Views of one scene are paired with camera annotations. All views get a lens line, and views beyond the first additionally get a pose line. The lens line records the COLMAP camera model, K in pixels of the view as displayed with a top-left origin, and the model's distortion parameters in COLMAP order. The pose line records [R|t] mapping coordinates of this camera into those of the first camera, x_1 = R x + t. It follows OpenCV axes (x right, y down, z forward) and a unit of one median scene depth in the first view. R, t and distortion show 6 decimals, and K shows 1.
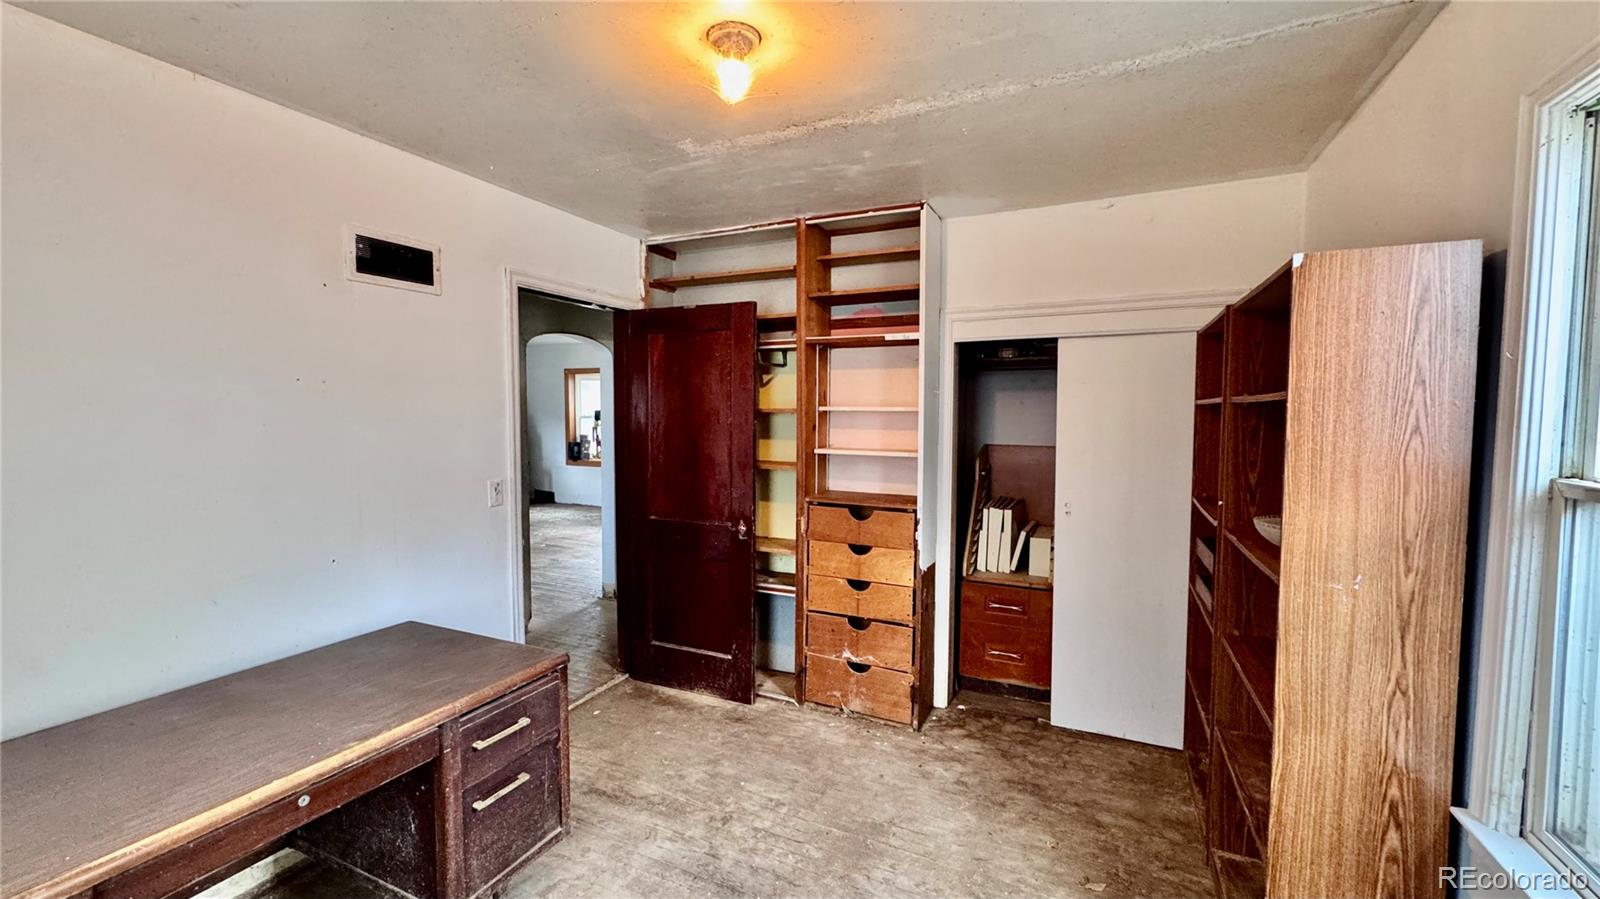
lens RADIAL K [[639.1, 0, 797.4], [0, 639.1, 445.9], [0, 0, 1]] dist [0.002567, -0.000248]
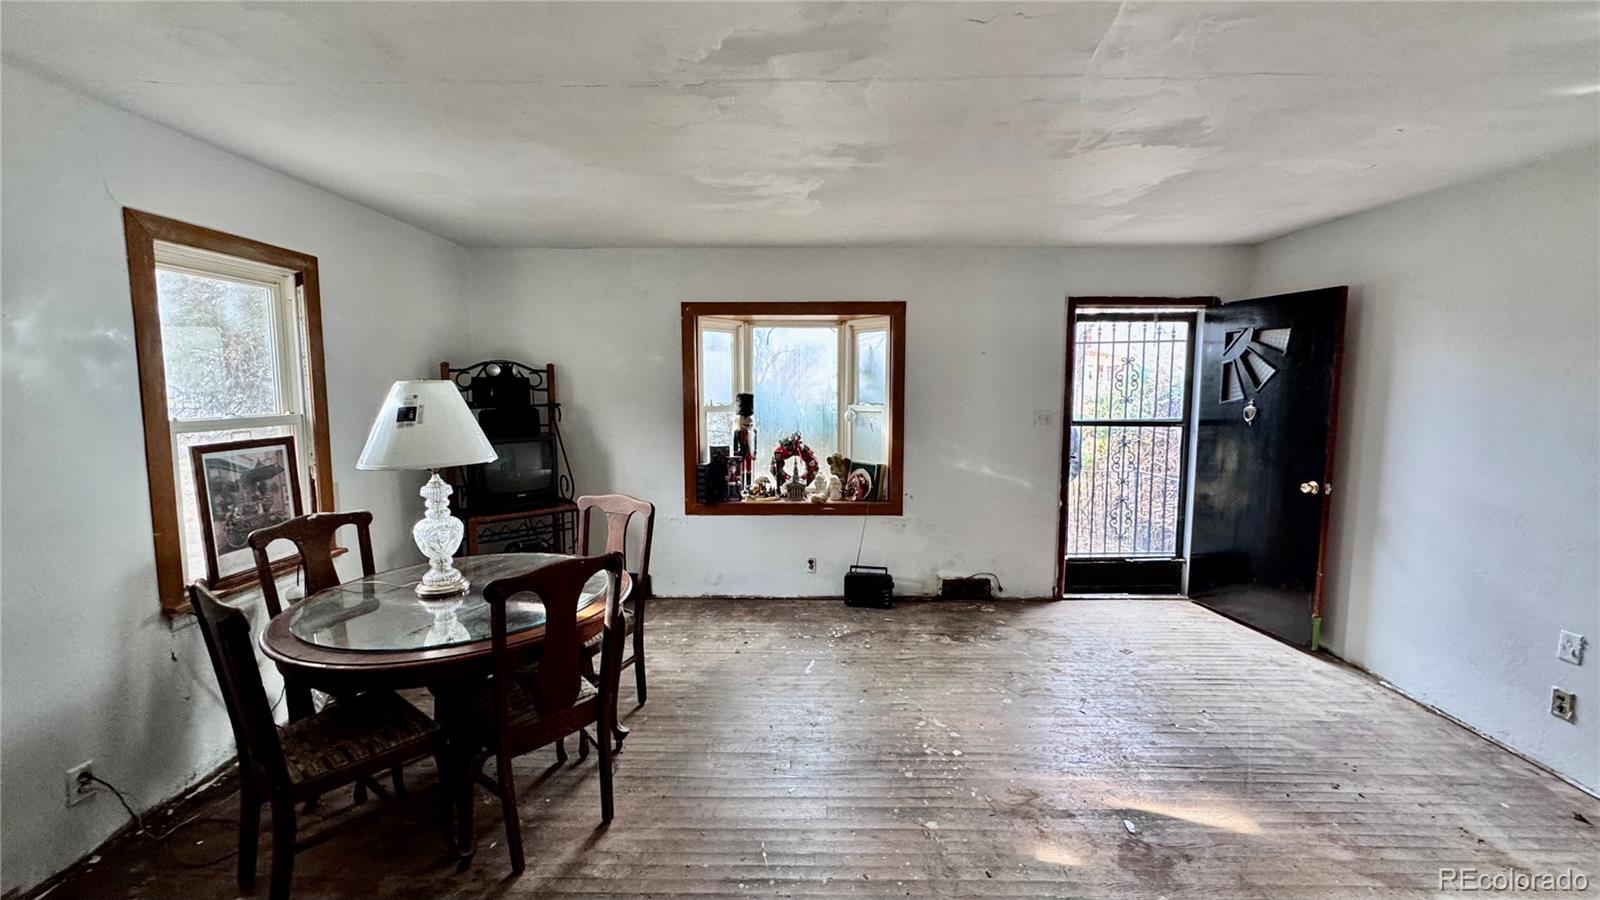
lens RADIAL K [[639.1, 0, 791.5], [0, 639.1, 444.0], [0, 0, 1]] dist [0.002567, -0.000248]
pose [[0.913497, -0.042122, 0.404660, -0.473776], [0.028002, 0.998777, 0.040752, -0.037164], [-0.405882, -0.025895, 0.913559, 0.551777]]
